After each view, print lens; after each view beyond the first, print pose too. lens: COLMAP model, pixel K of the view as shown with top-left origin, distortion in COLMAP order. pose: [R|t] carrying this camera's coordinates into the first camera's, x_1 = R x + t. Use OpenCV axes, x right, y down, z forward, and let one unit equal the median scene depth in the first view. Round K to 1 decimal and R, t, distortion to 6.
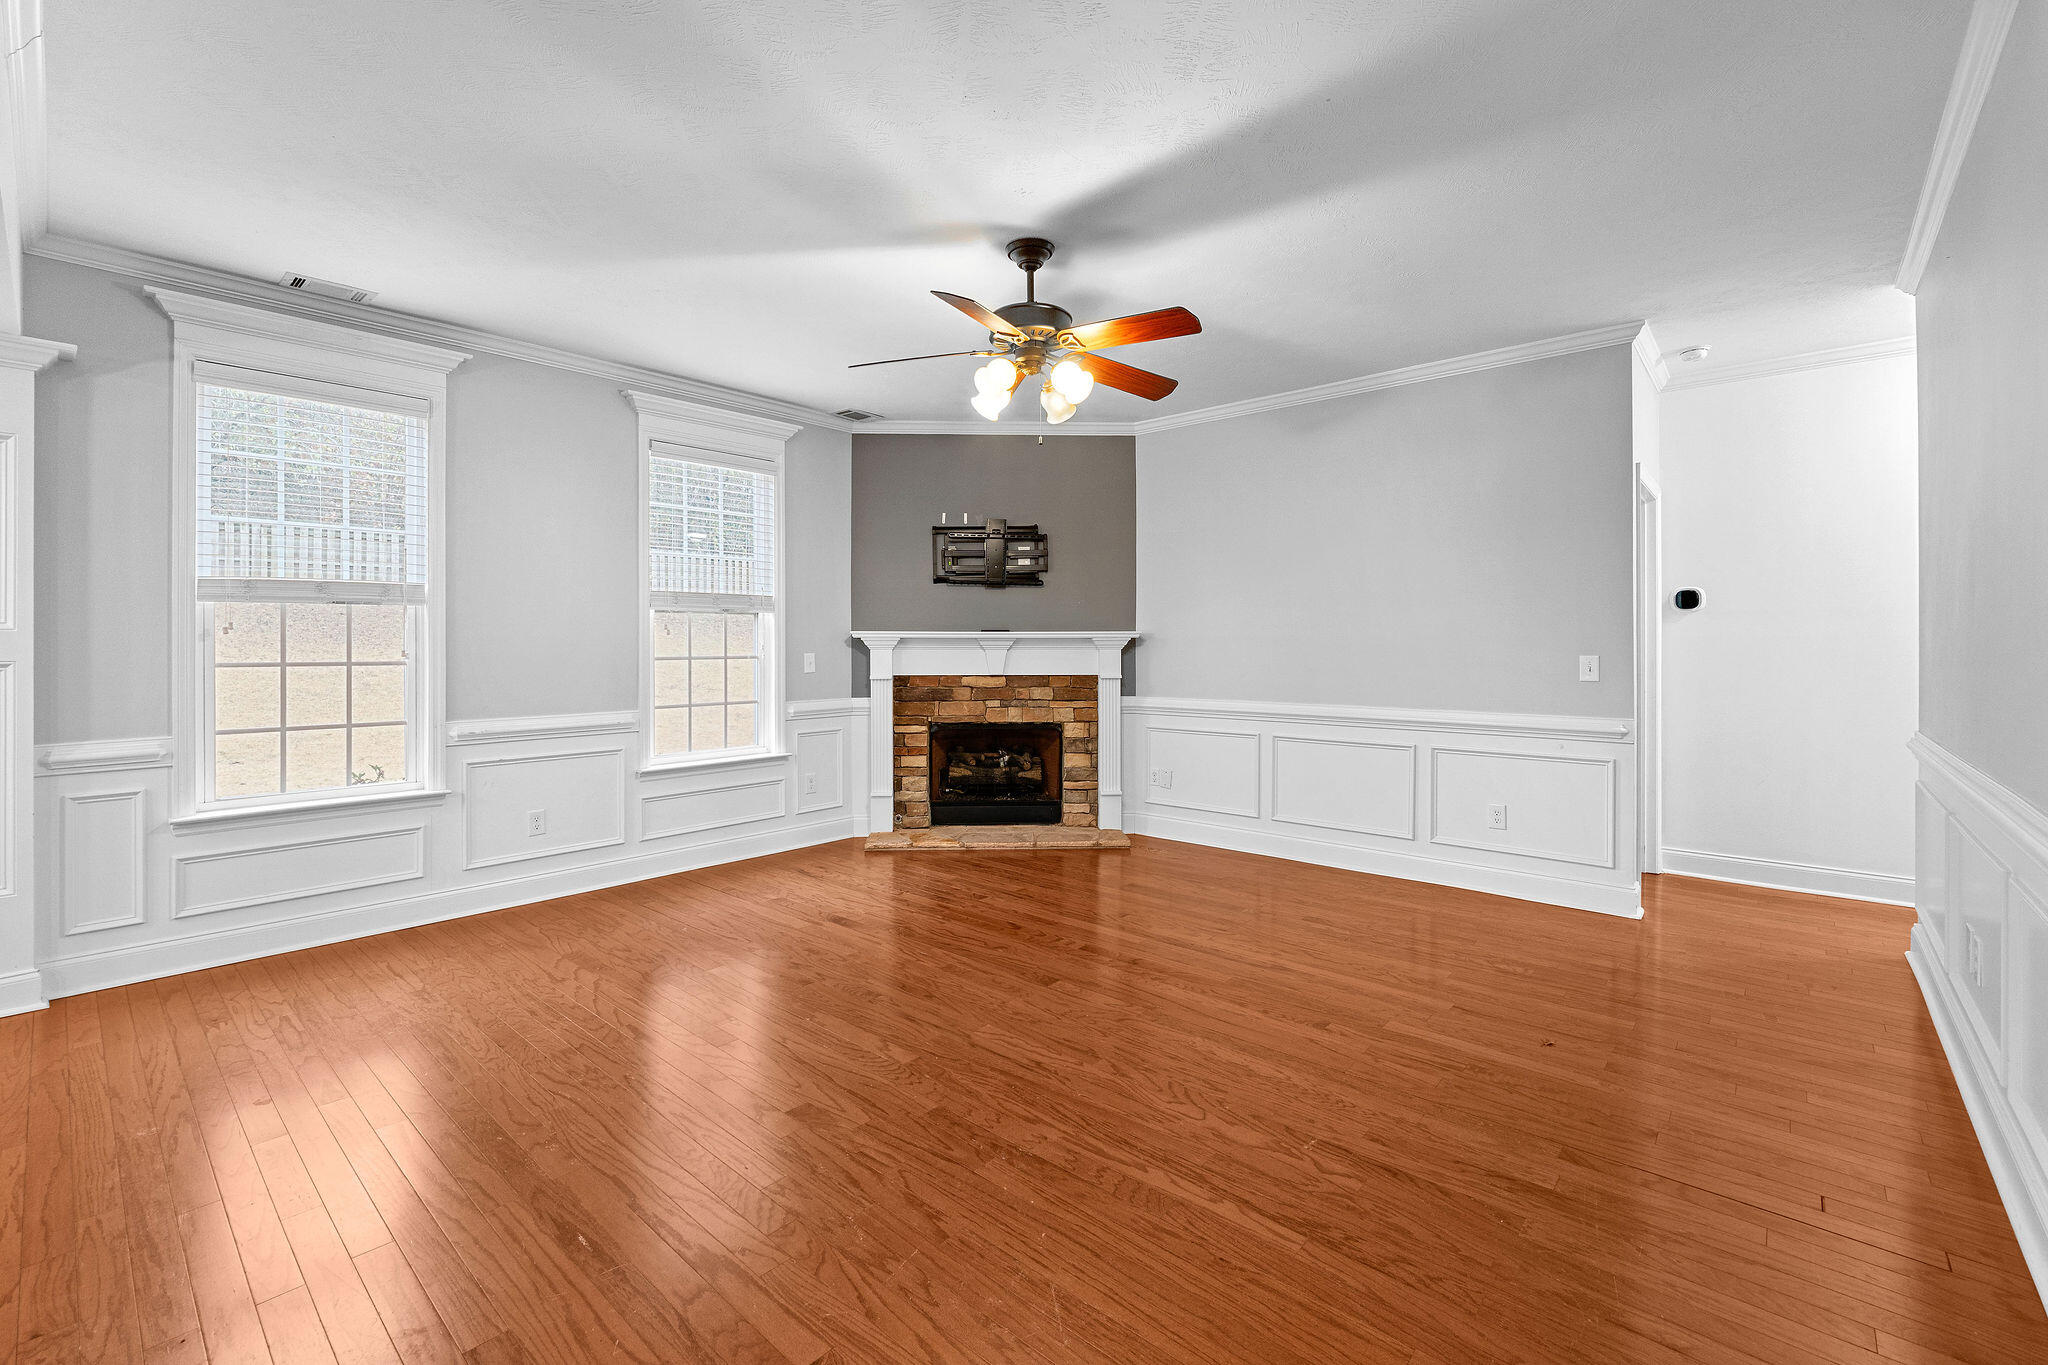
lens RADIAL K [[863.8, 0, 991.1], [0, 863.8, 643.9], [0, 0, 1]] dist [-0.003880, -0.000227]
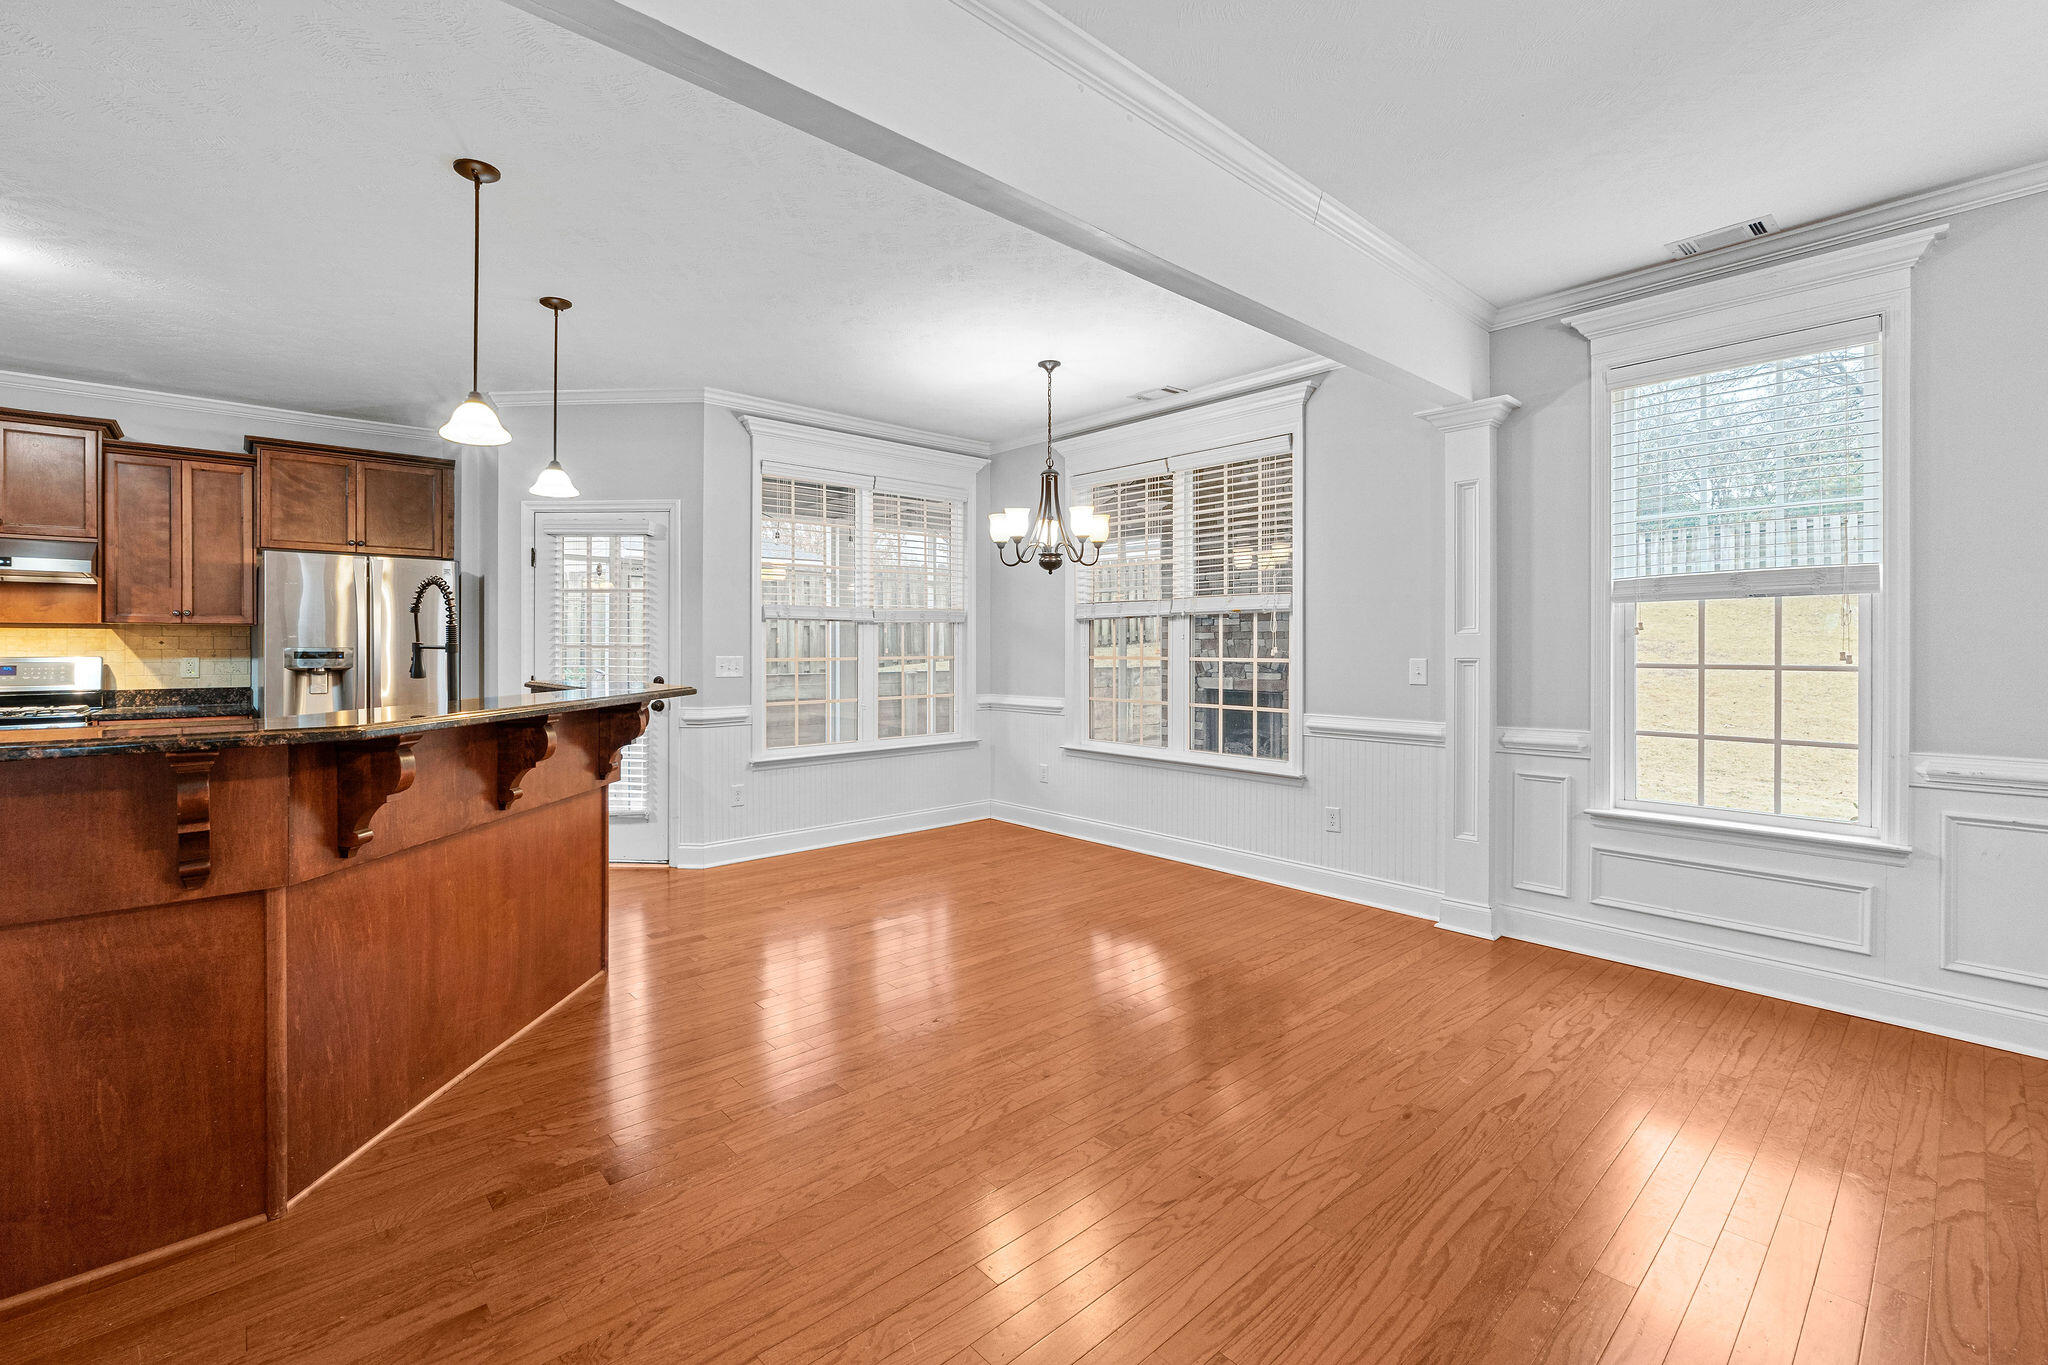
lens RADIAL K [[877.0, 0, 1021.8], [0, 877.0, 651.2], [0, 0, 1]] dist [-0.001560, -0.000278]
pose [[-0.083515, 0.004405, -0.996497, 0.110629], [0.001683, 0.999989, 0.004279, 0.001491], [0.996505, -0.001320, -0.083521, 0.229936]]
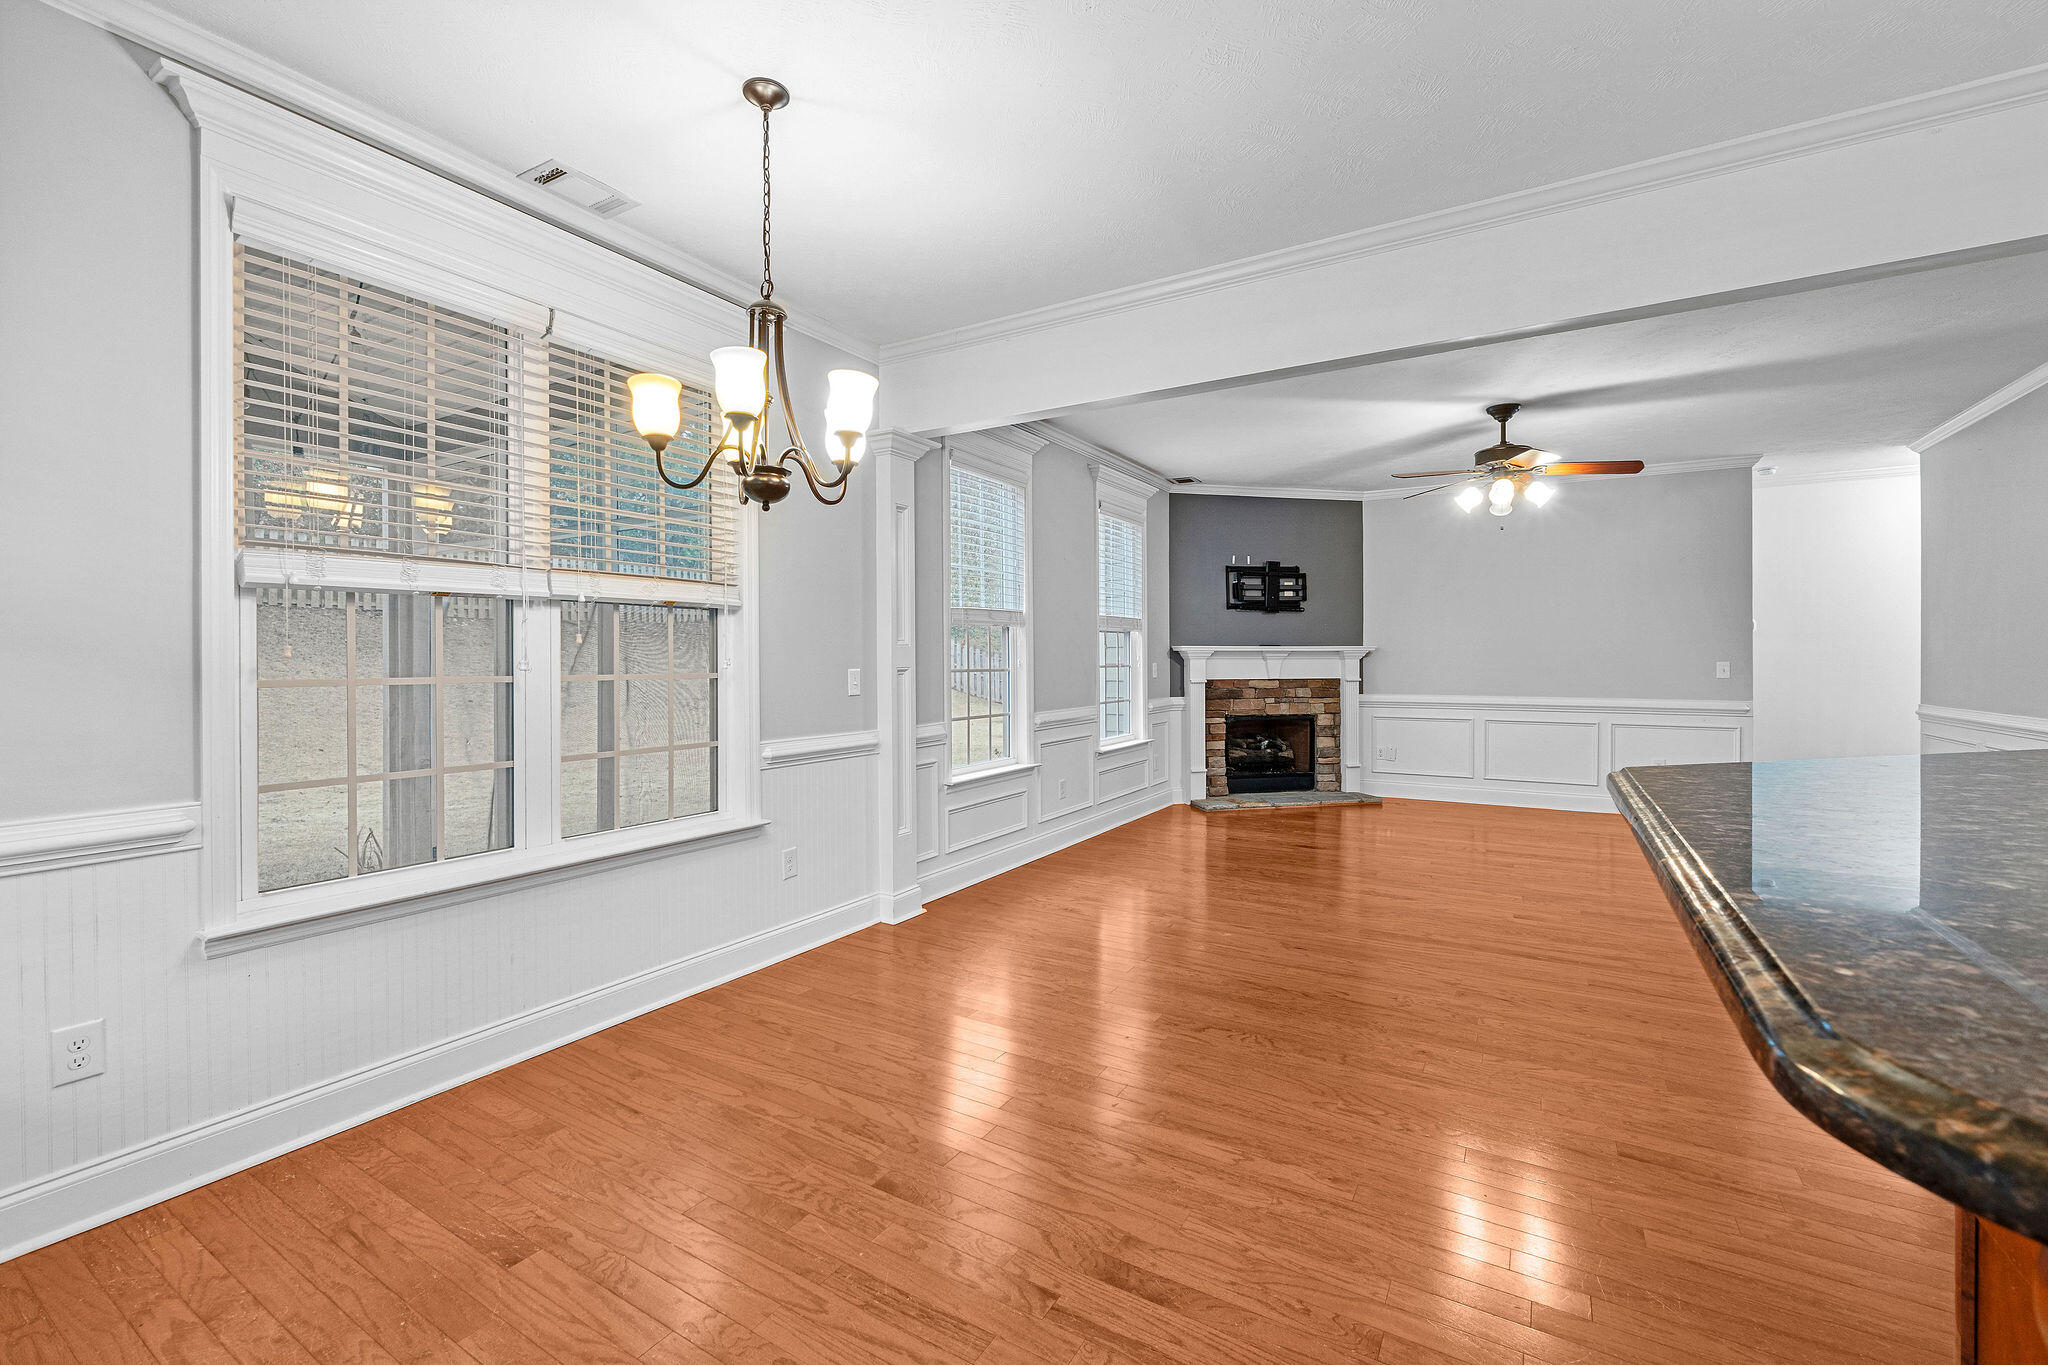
lens RADIAL K [[862.9, 0, 1002.6], [0, 862.9, 663.3], [0, 0, 1]] dist [-0.000165, 0.000001]
pose [[0.981687, -0.002971, 0.190477, -0.665653], [0.001512, 0.999968, 0.007805, 0.001096], [-0.190494, -0.007374, 0.981661, -0.224775]]
